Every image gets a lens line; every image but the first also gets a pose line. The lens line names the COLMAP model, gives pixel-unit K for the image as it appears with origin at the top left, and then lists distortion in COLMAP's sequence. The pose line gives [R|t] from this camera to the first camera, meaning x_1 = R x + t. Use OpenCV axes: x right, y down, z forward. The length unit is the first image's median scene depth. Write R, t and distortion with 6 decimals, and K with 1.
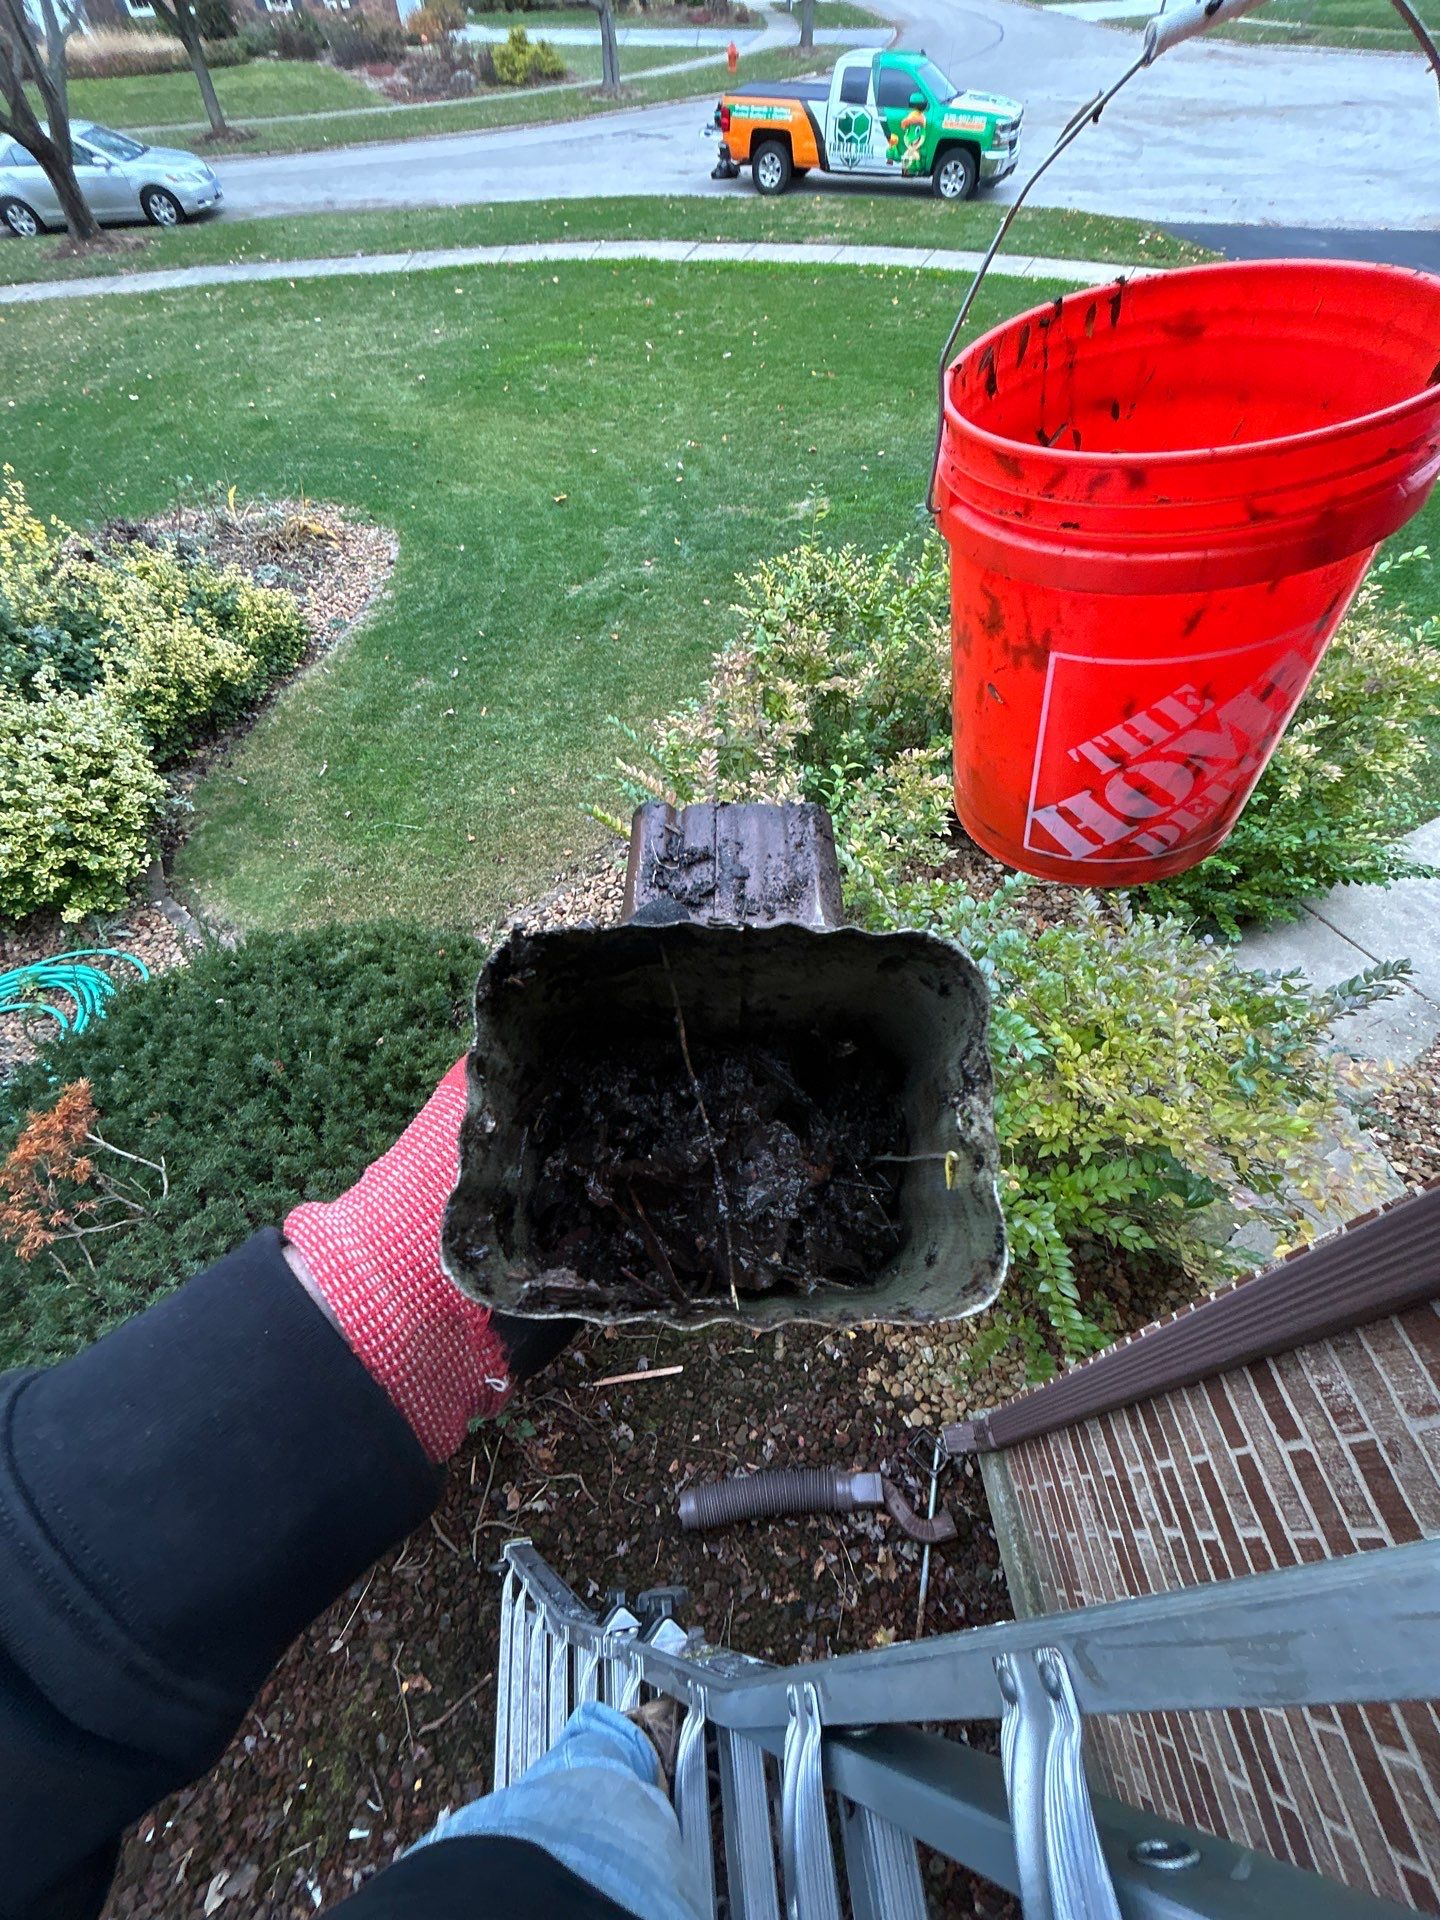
lens RADIAL K [[772.6, 0, 720.9], [0, 772.6, 957.0], [0, 0, 1]] dist [-0.001471, -0.000590]
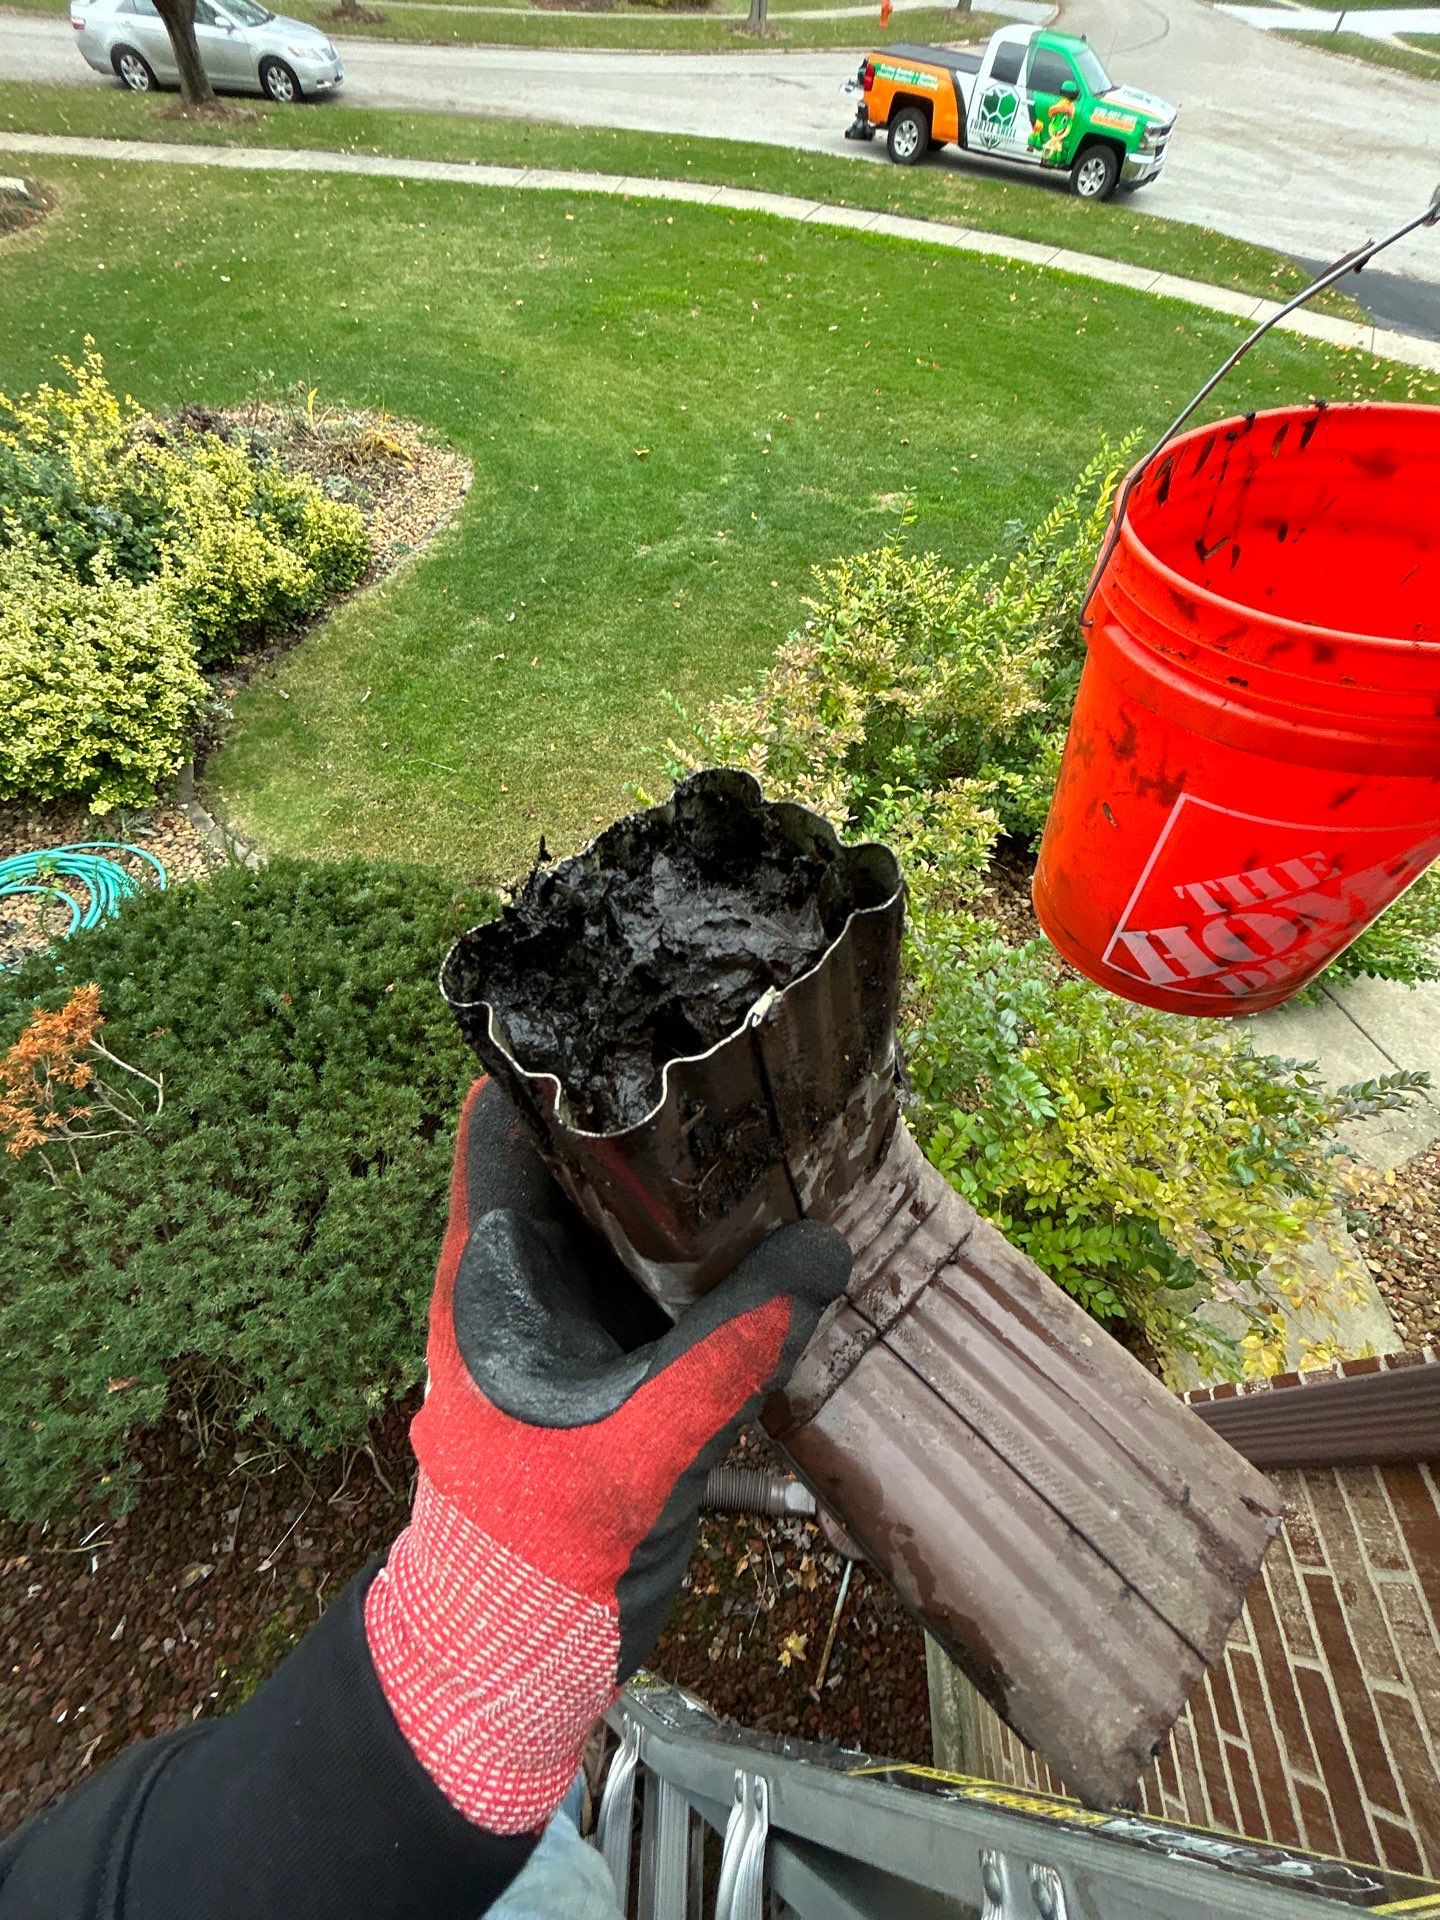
lens RADIAL K [[772.6, 0, 721.7], [0, 772.6, 958.4], [0, 0, 1]] dist [-0.001471, -0.000590]
pose [[0.987753, 0.156014, -0.001817, -0.019863], [-0.155868, 0.987217, 0.033271, -0.026371], [0.006985, -0.032580, 0.999445, 0.006500]]
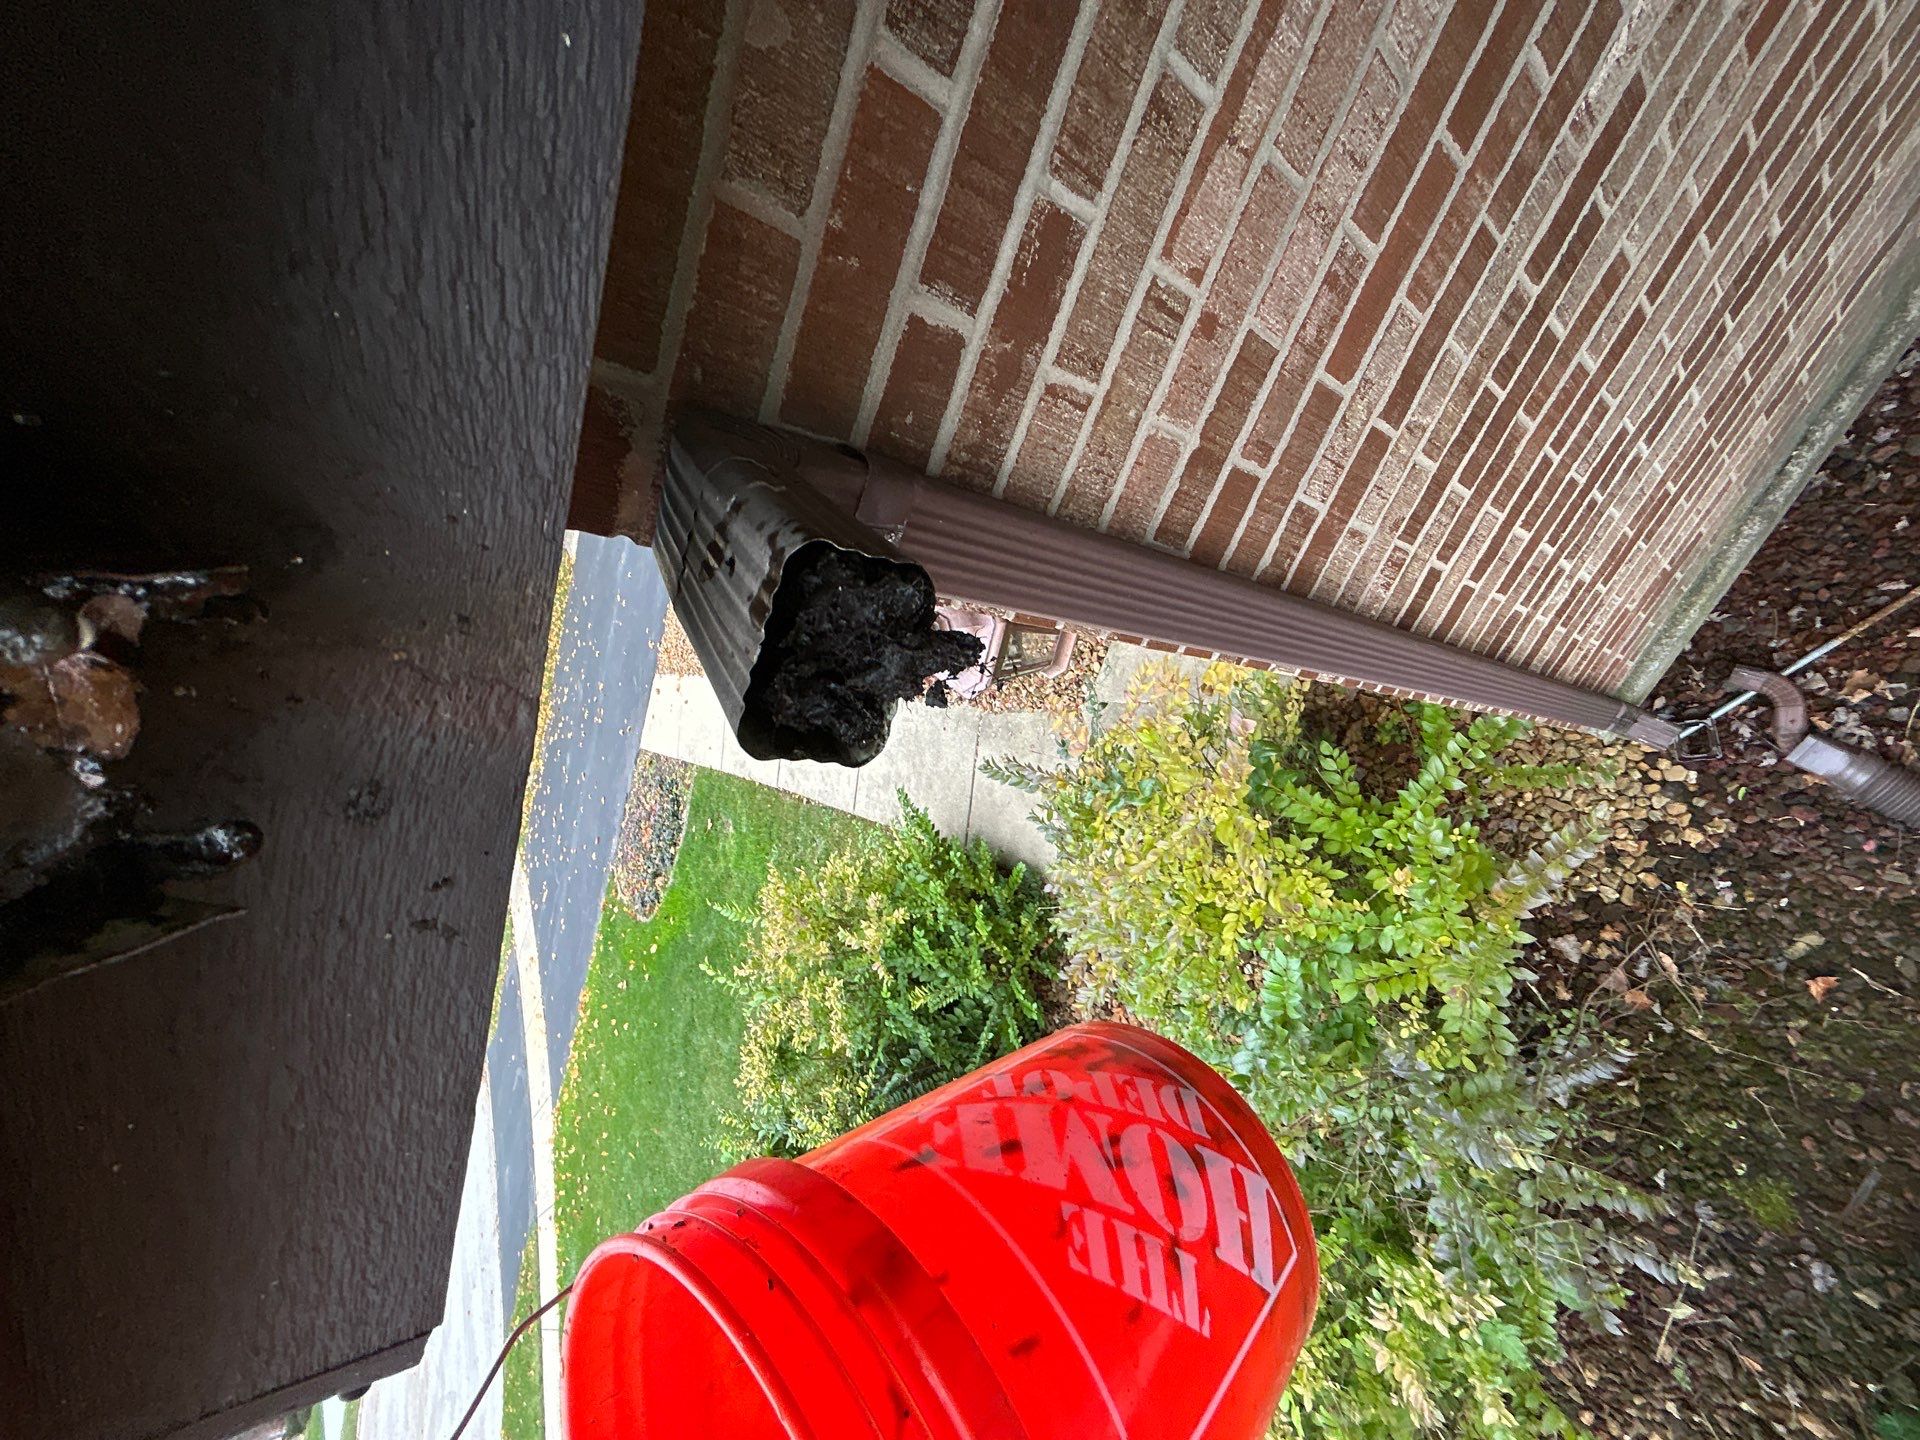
lens RADIAL K [[772.6, 0, 953.2], [0, 772.6, 715.1], [0, 0, 1]] dist [-0.001471, -0.000590]
pose [[-0.478569, -0.547965, 0.686080, 0.084633], [0.782611, -0.620472, 0.050339, -0.029898], [0.398109, 0.561025, 0.725782, 0.027536]]
